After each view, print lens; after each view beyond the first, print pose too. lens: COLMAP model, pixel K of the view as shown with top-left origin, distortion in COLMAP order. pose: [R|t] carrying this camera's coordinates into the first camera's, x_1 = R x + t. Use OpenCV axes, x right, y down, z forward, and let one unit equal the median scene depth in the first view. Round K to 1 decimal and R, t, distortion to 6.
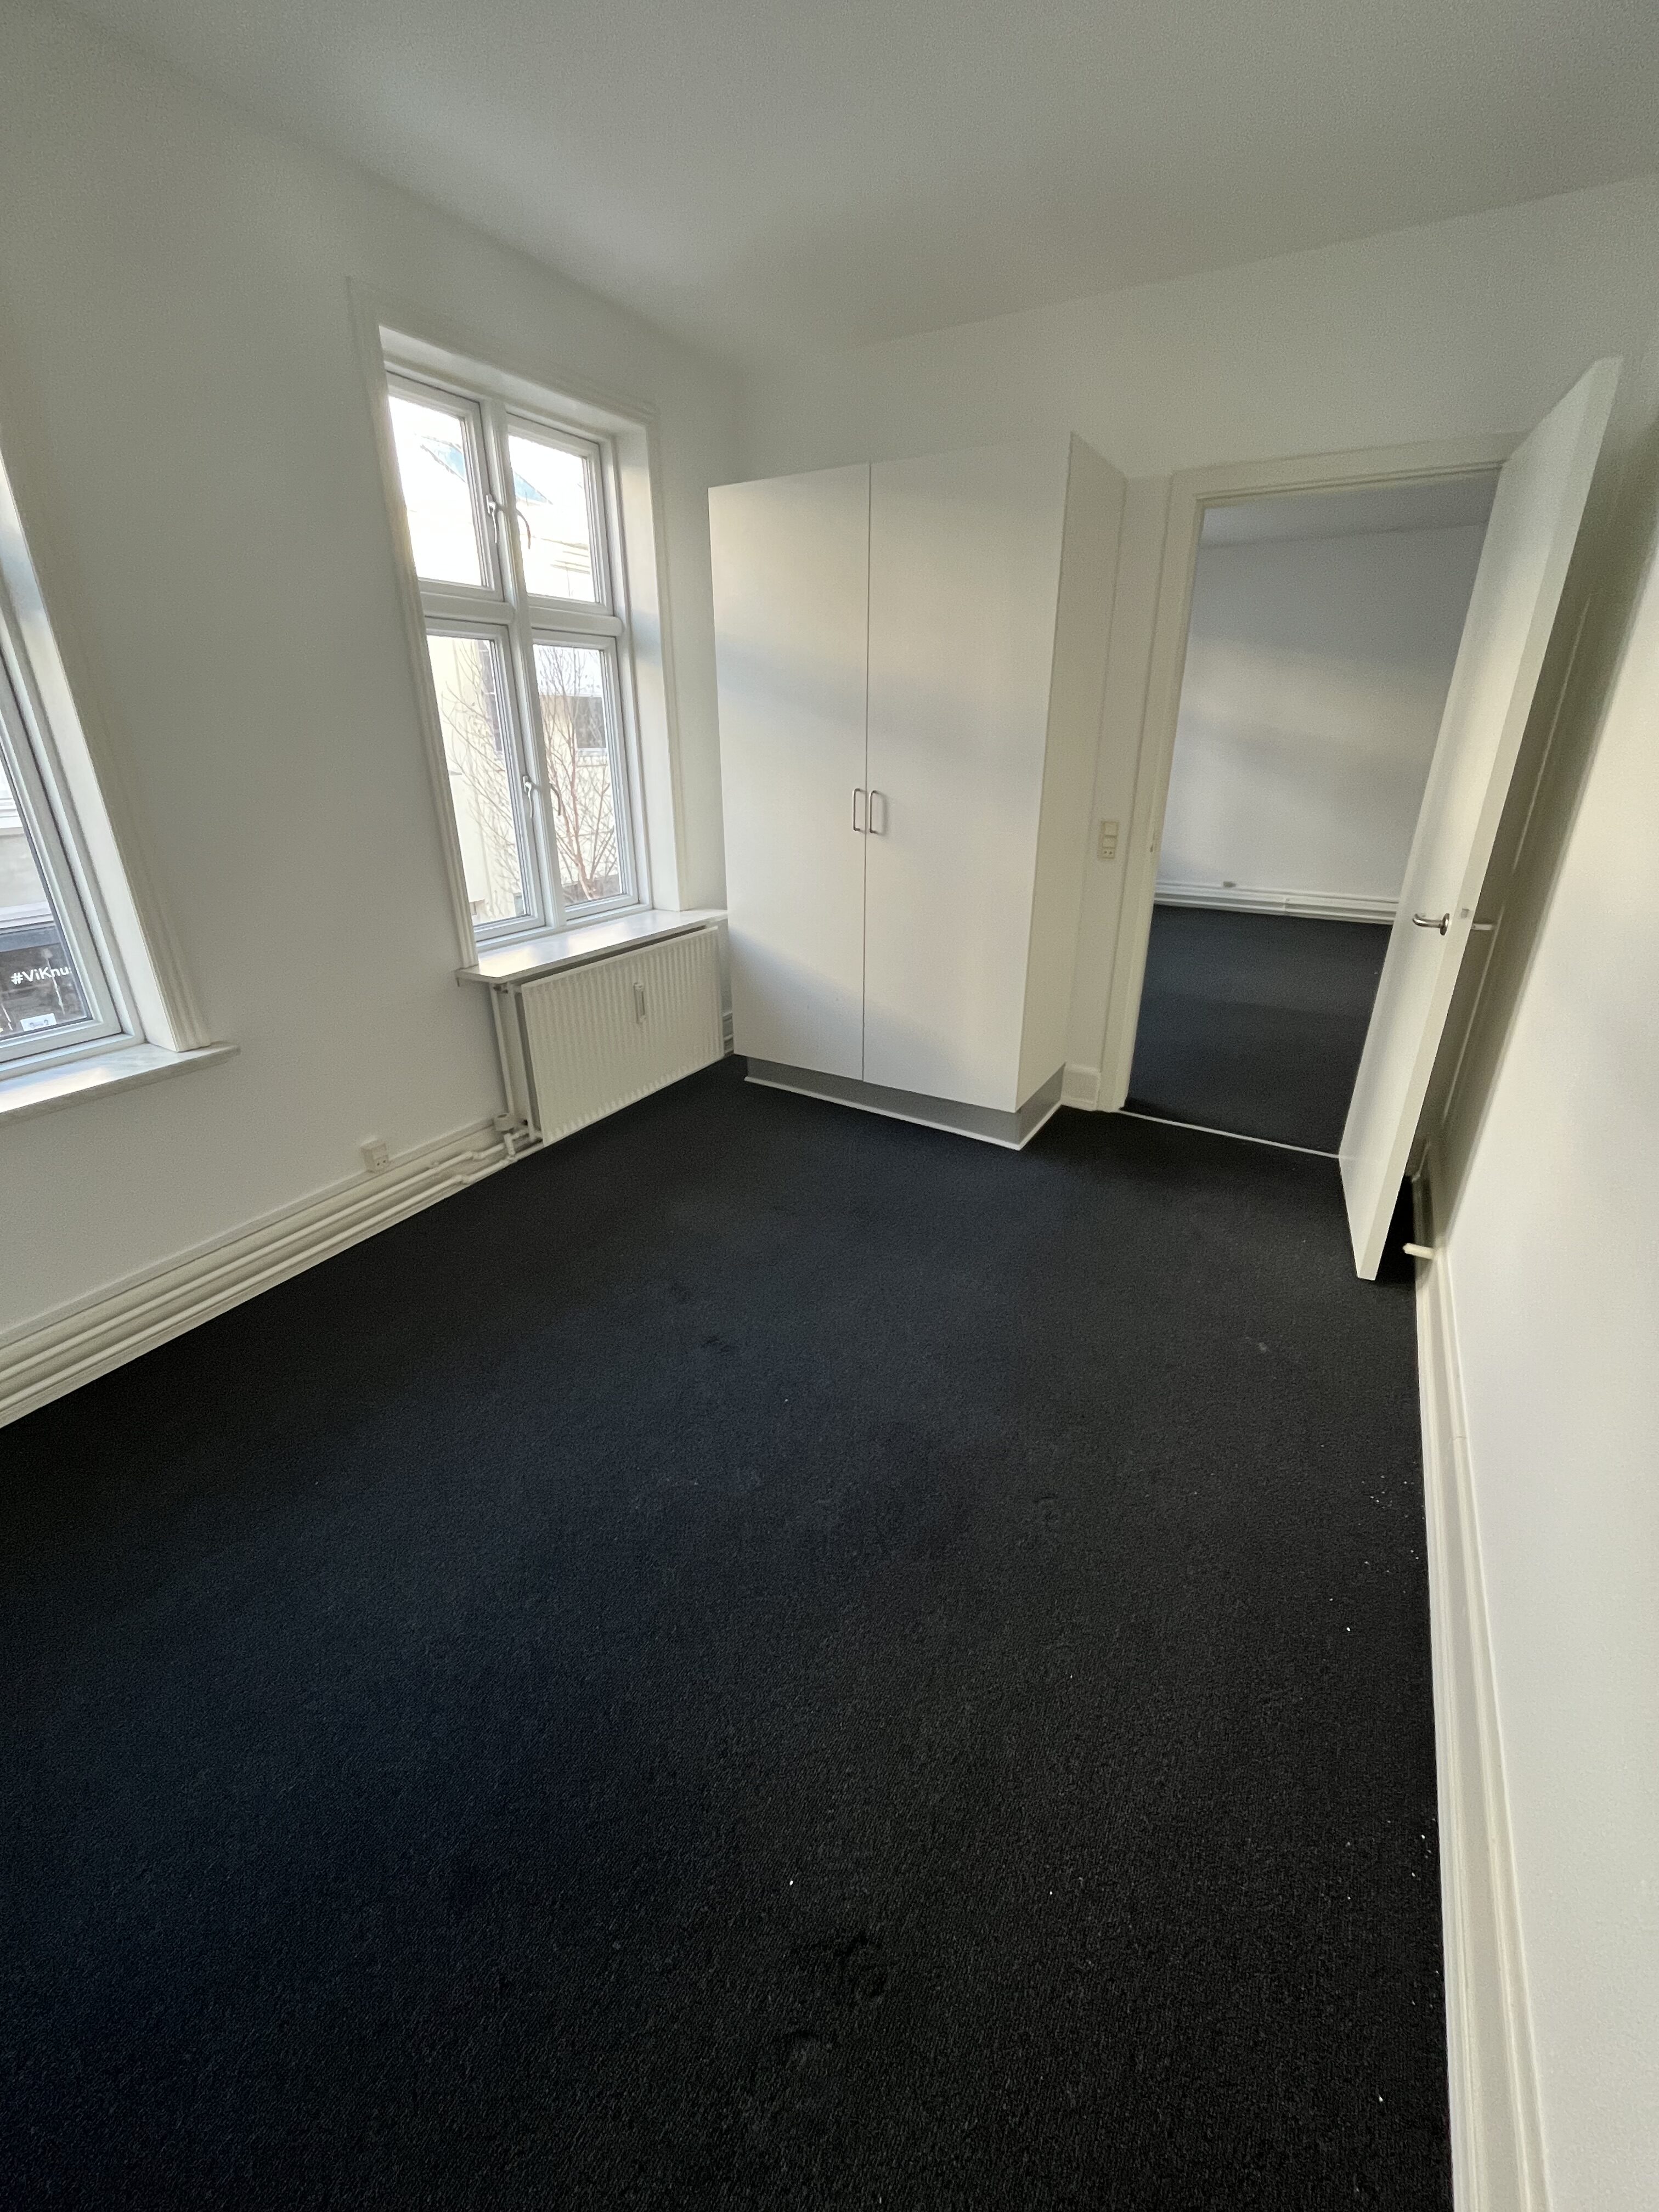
lens RADIAL K [[891.4, 0, 829.5], [0, 891.4, 1106.0], [0, 0, 1]] dist [-0.001328, -0.000188]
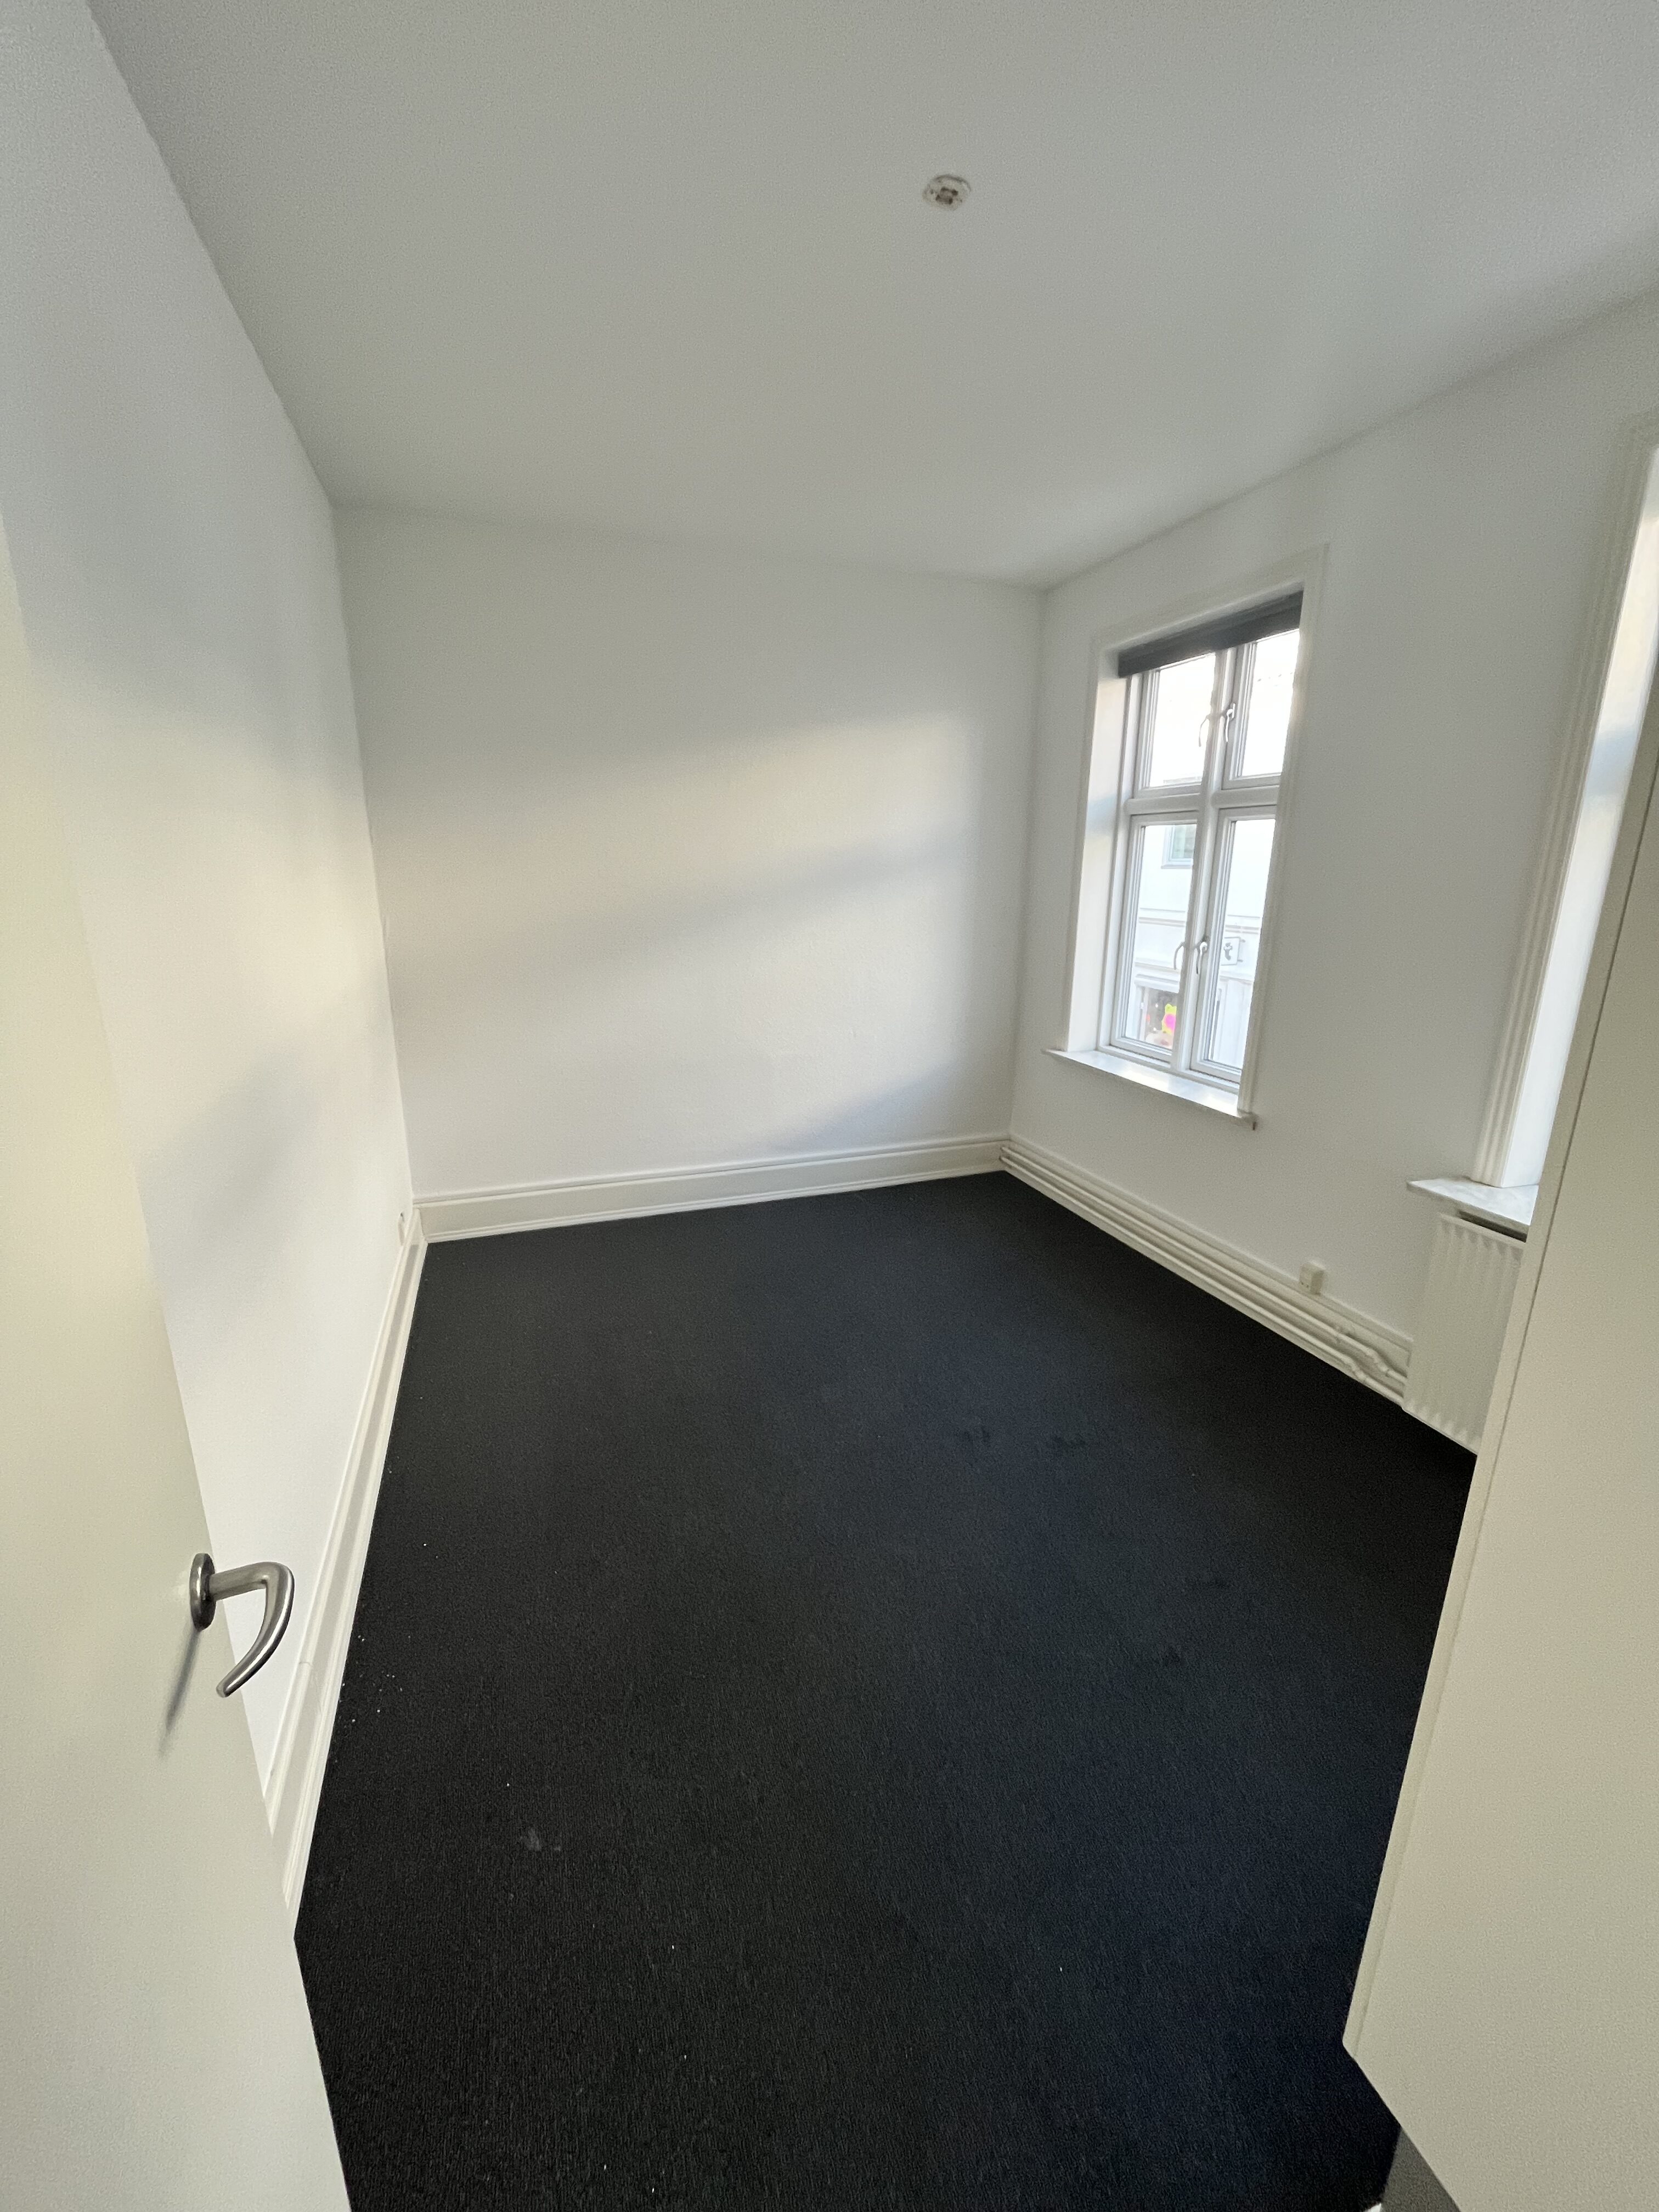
lens RADIAL K [[939.0, 0, 864.7], [0, 939.0, 1158.0], [0, 0, 1]] dist [0.000079, -0.000012]
pose [[-0.625909, 0.219457, -0.748383, 0.876839], [-0.332103, 0.793243, 0.510366, -0.624639], [0.705653, 0.567983, -0.423615, 1.388807]]
